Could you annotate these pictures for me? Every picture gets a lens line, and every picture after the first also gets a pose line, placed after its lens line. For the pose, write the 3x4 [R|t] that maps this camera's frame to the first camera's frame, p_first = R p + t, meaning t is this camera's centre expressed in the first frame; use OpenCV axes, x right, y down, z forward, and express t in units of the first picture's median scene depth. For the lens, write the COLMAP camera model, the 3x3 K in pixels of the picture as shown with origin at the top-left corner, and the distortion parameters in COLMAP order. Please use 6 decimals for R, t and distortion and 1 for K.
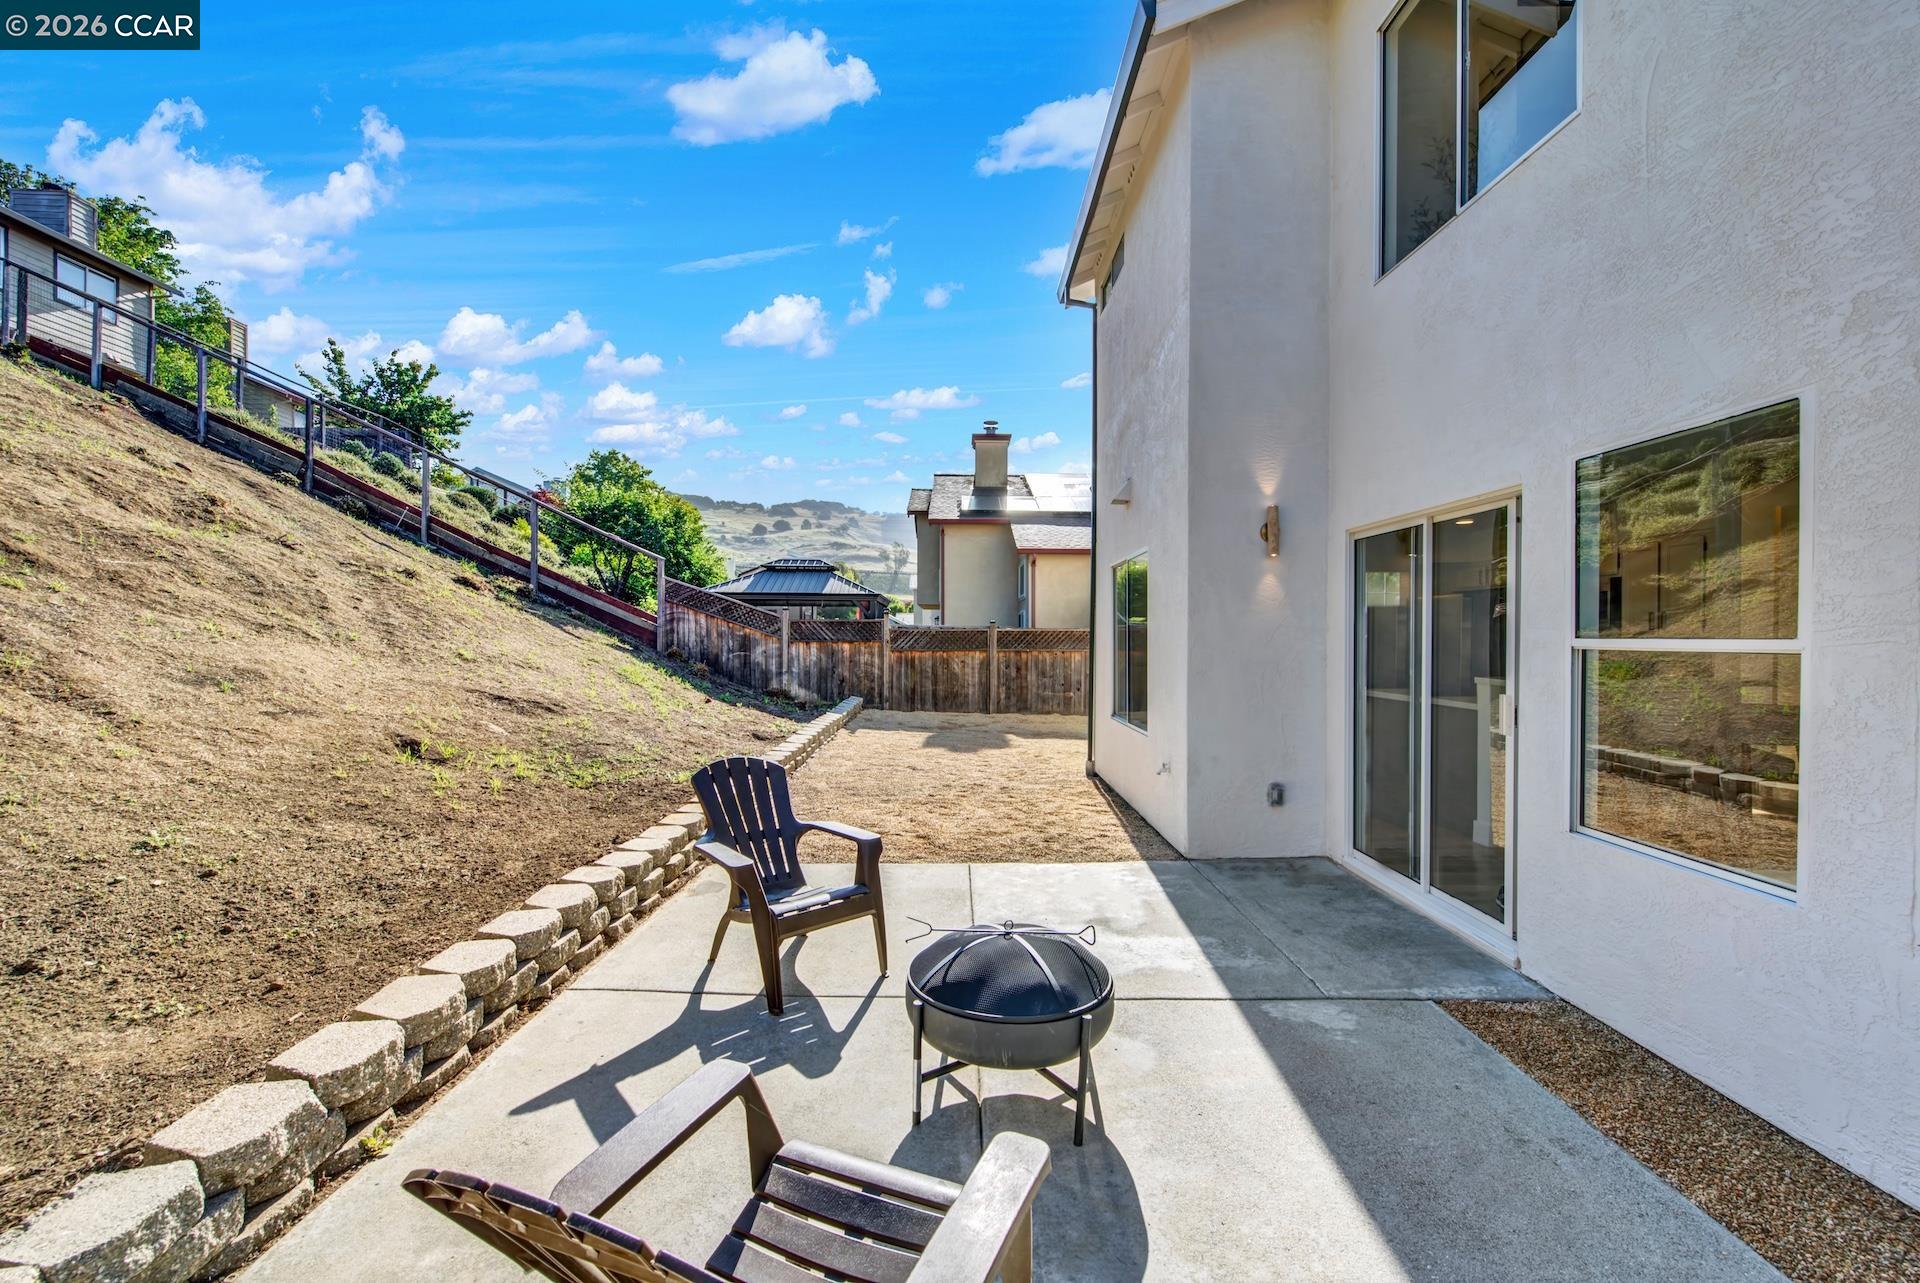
lens RADIAL K [[768.1, 0, 970.7], [0, 768.1, 646.1], [0, 0, 1]] dist [0.002571, -0.002098]
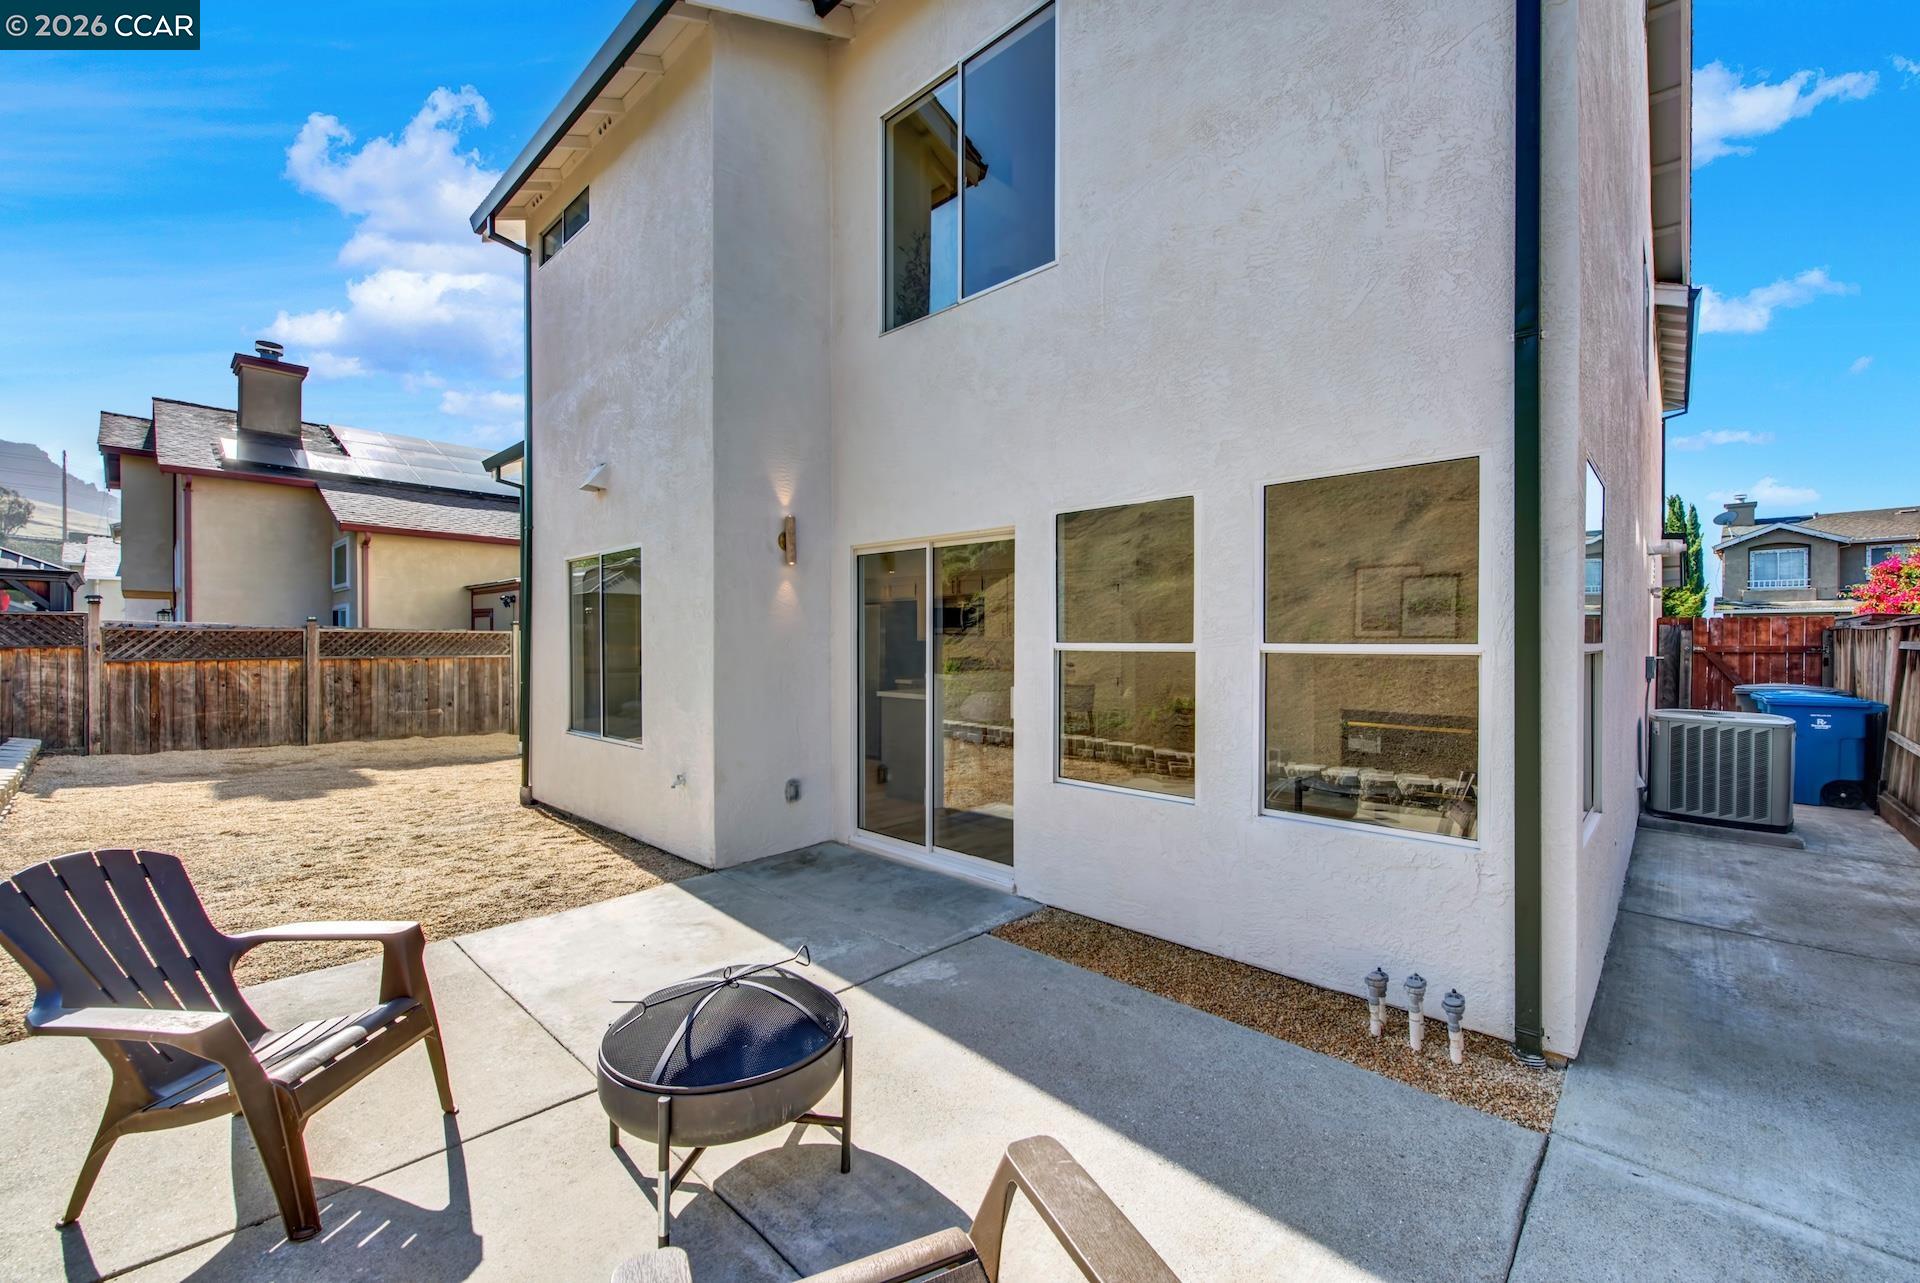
lens RADIAL K [[768.1, 0, 970.7], [0, 768.1, 646.1], [0, 0, 1]] dist [0.002571, -0.002098]
pose [[0.690086, -0.006830, 0.723695, -0.189739], [0.008813, 0.999961, 0.001034, -0.003788], [-0.723674, 0.005664, 0.690119, 0.092835]]
